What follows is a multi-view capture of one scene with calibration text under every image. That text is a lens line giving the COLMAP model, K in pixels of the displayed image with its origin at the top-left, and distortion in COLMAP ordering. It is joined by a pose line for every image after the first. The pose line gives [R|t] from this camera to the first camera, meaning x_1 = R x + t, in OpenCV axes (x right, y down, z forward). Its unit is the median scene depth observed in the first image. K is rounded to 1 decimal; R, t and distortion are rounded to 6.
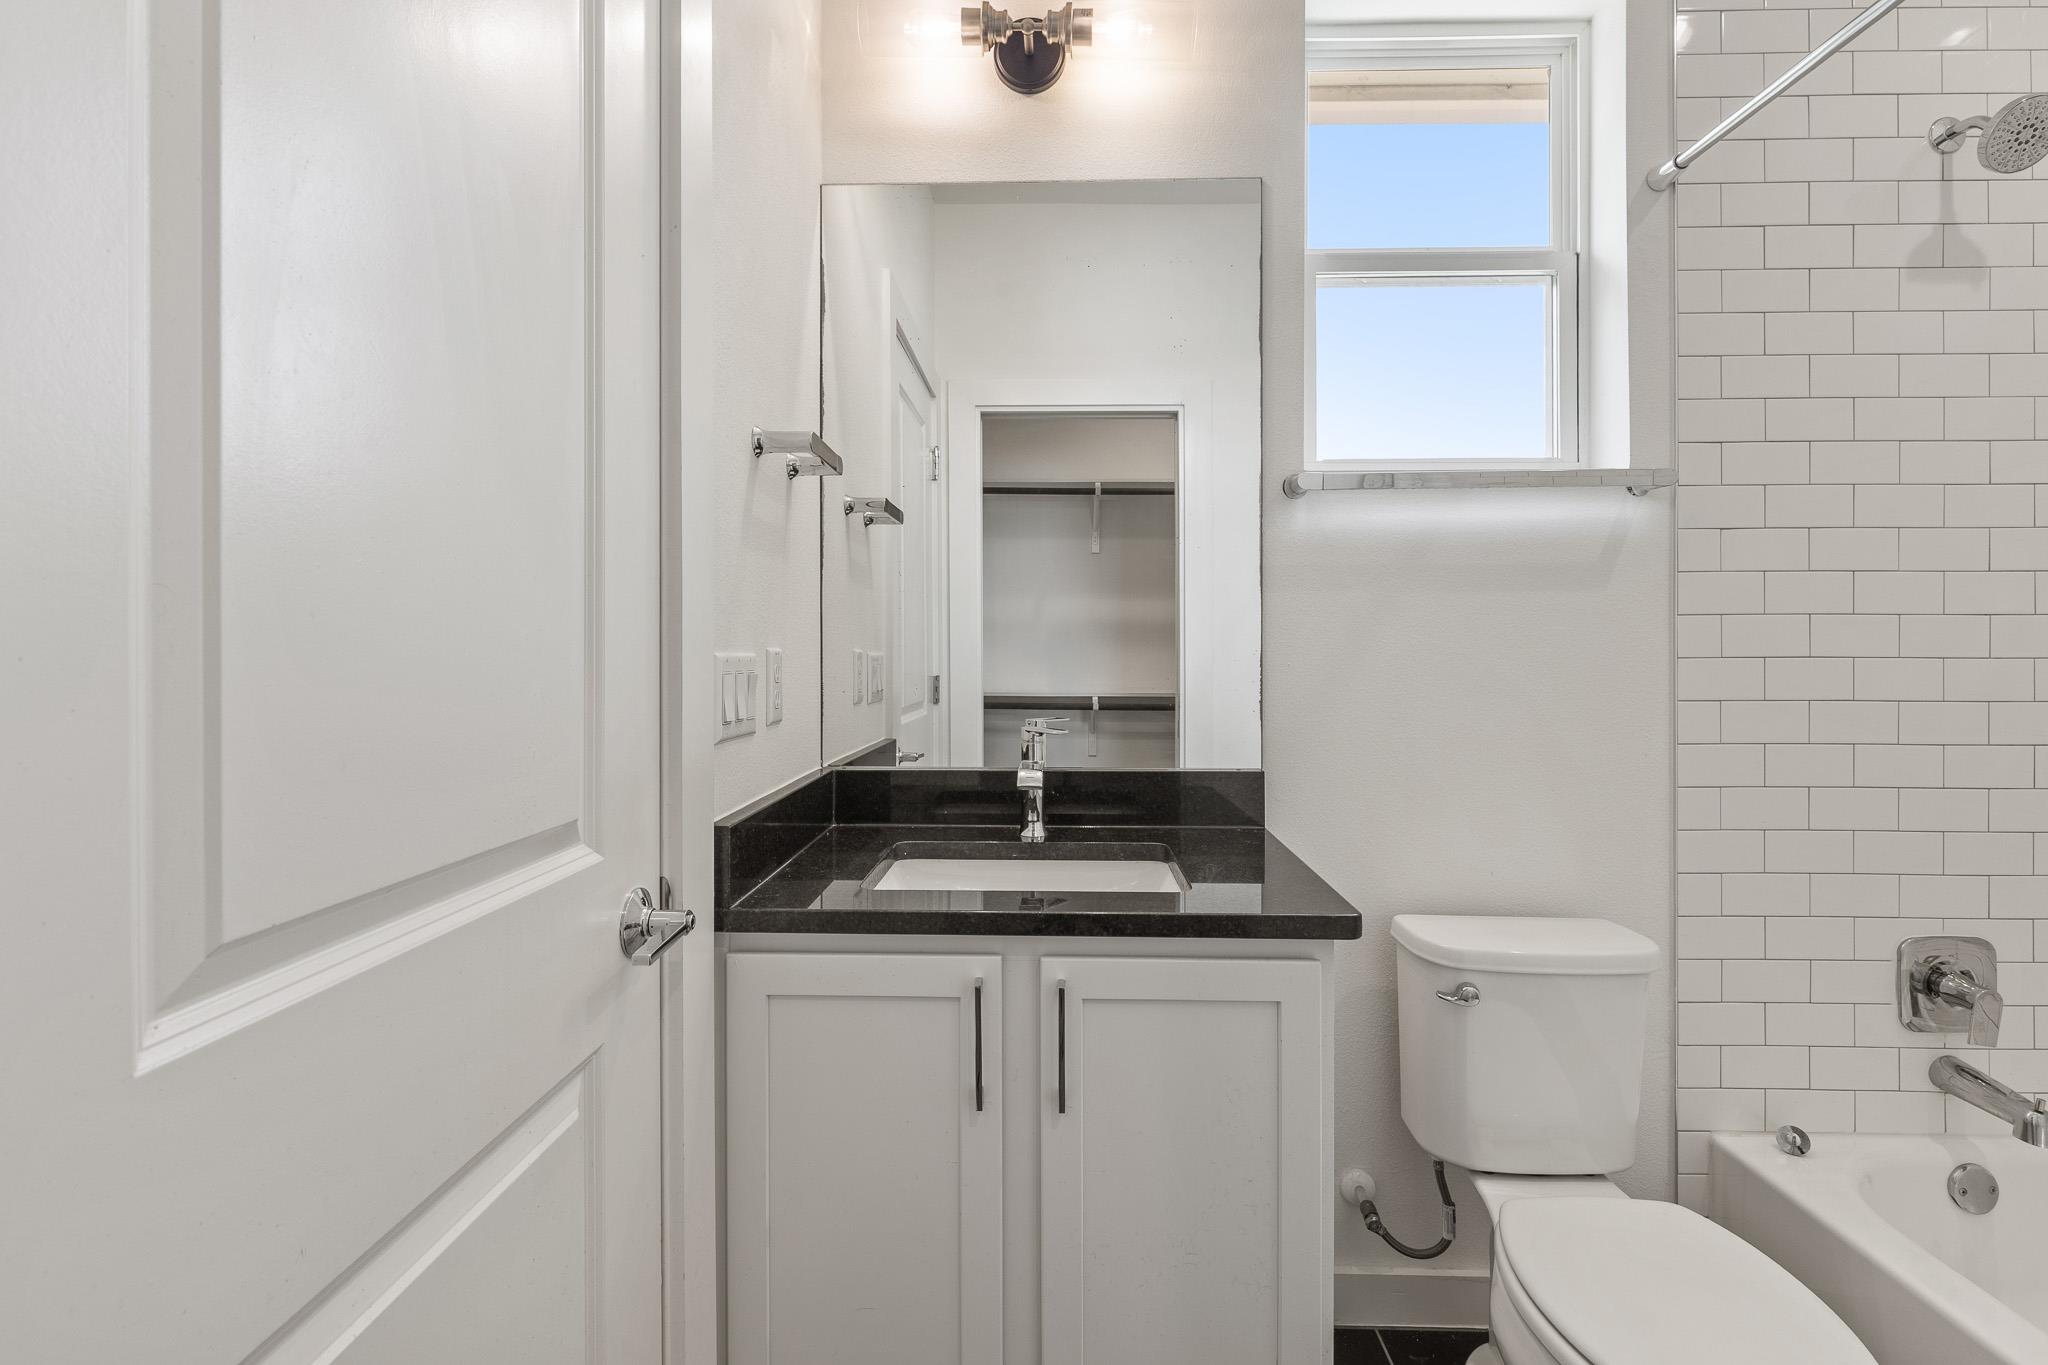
lens RADIAL K [[925.9, 0, 1029.8], [0, 925.9, 652.8], [0, 0, 1]] dist [-0.000952, -0.000815]
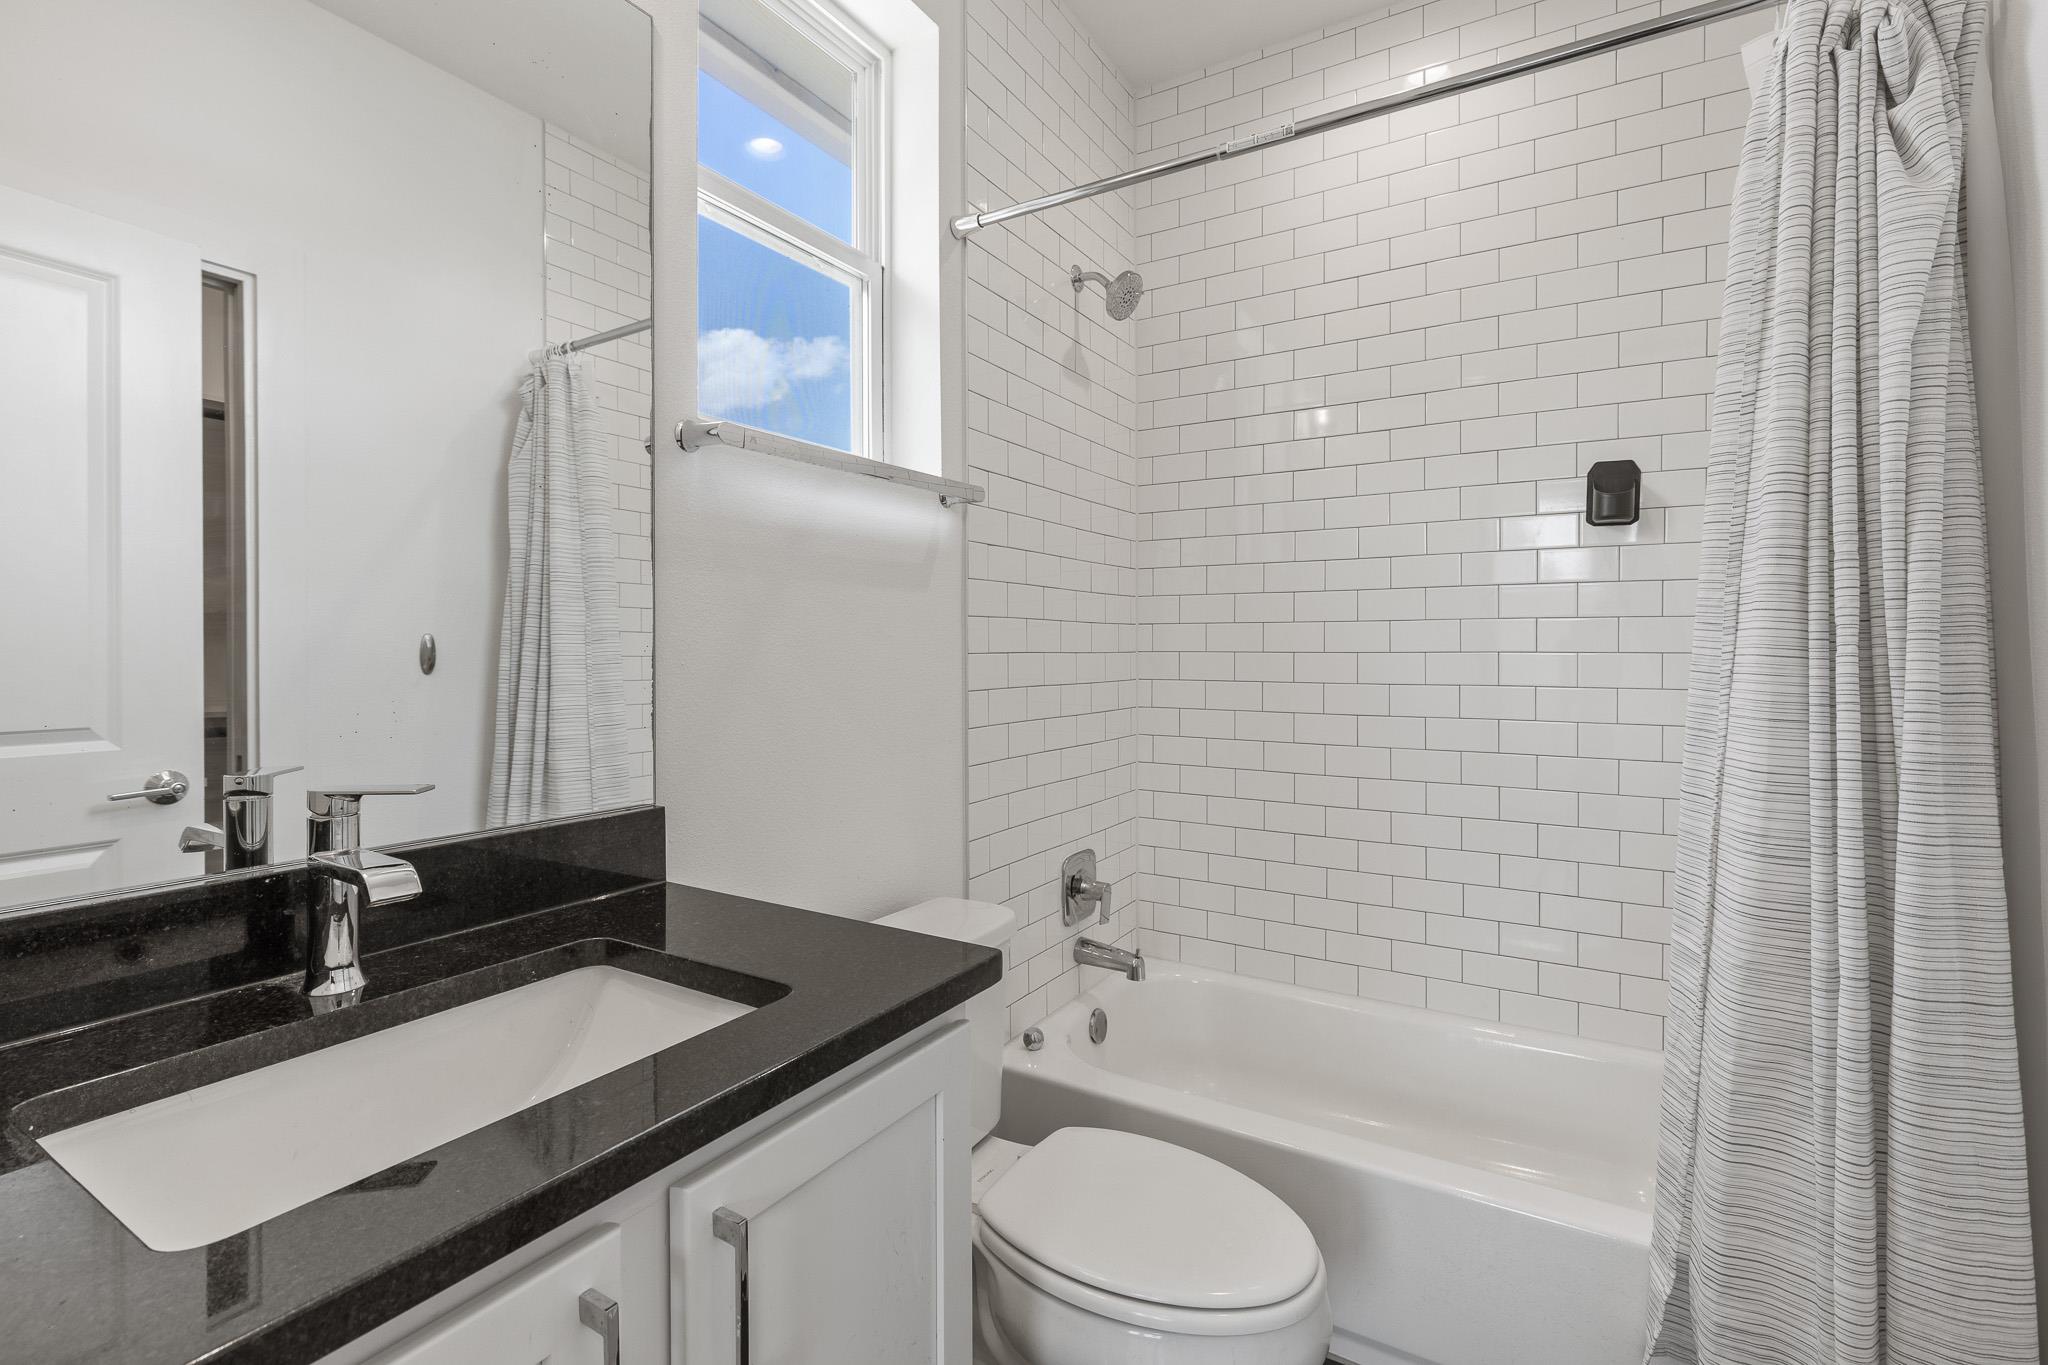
lens RADIAL K [[919.4, 0, 1028.1], [0, 919.4, 649.1], [0, 0, 1]] dist [0.003299, -0.000421]
pose [[0.499408, 0.000861, 0.866366, -0.247453], [0.002032, 0.999996, -0.002165, 0.002767], [-0.866364, 0.002841, 0.499404, 0.370035]]
